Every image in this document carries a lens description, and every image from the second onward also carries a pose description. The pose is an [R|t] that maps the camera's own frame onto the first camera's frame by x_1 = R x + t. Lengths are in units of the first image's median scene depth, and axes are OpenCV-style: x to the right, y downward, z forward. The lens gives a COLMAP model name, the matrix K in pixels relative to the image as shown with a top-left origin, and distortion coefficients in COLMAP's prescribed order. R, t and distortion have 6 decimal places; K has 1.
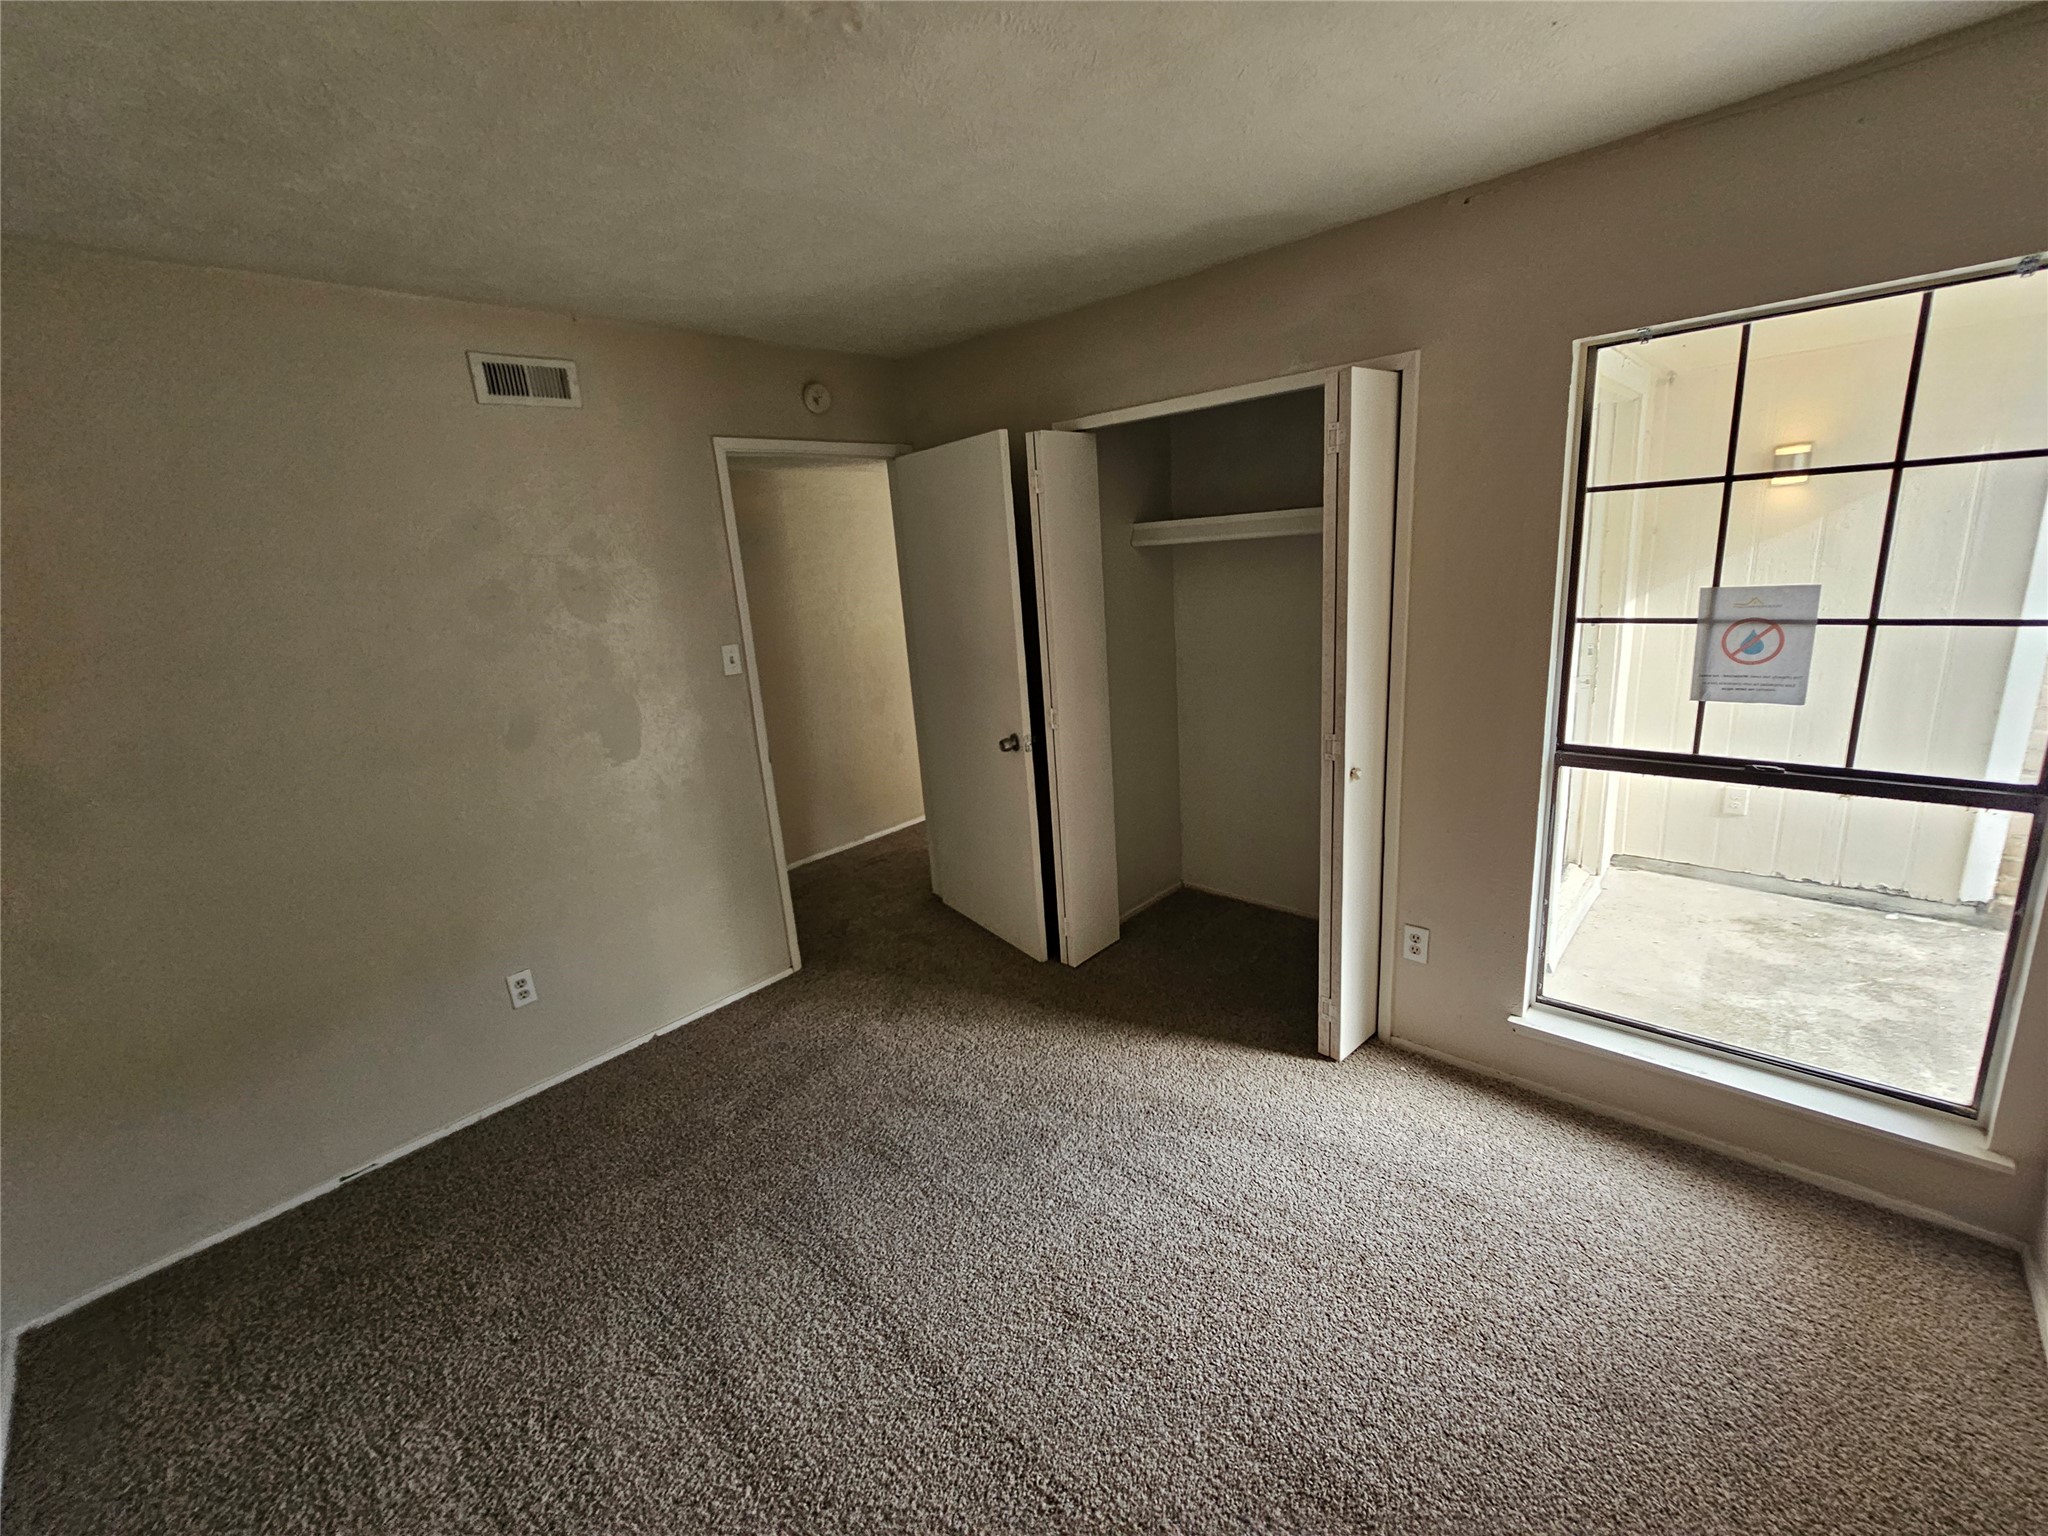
lens RADIAL K [[851.7, 0, 1031.8], [0, 851.7, 755.8], [0, 0, 1]] dist [-0.003028, 0.000012]
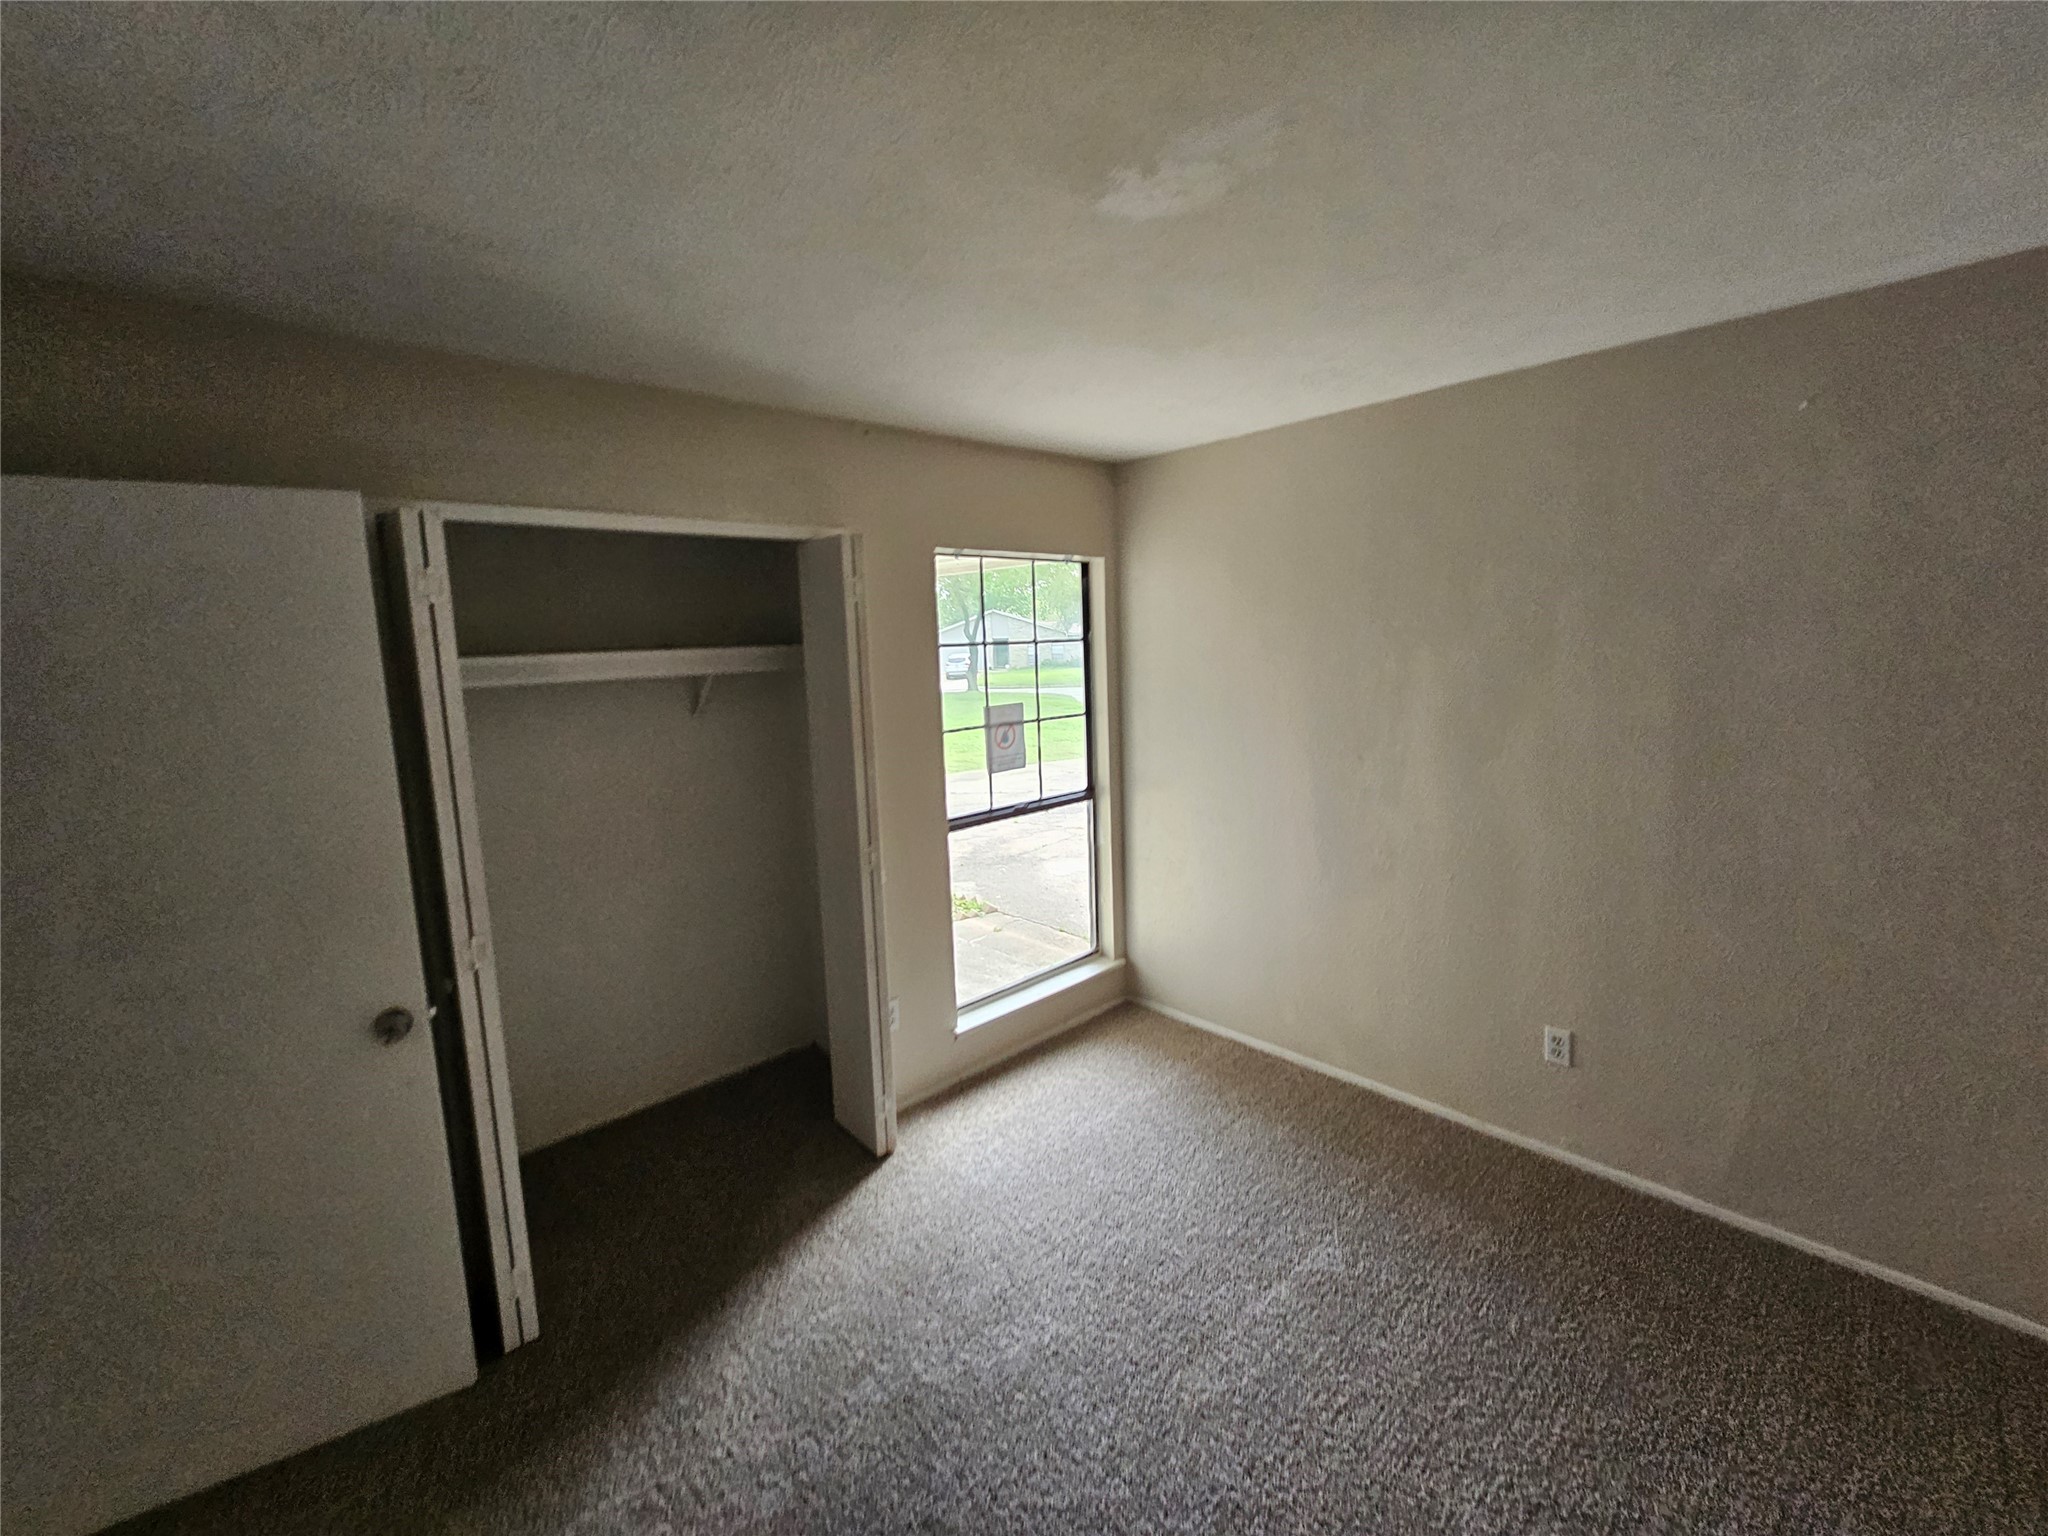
lens RADIAL K [[851.7, 0, 1031.3], [0, 851.7, 765.9], [0, 0, 1]] dist [-0.003028, 0.000012]
pose [[0.067668, -0.068294, 0.995368, -0.846625], [0.279685, 0.958951, 0.046782, -0.136117], [-0.957704, 0.275223, 0.083992, 0.783732]]
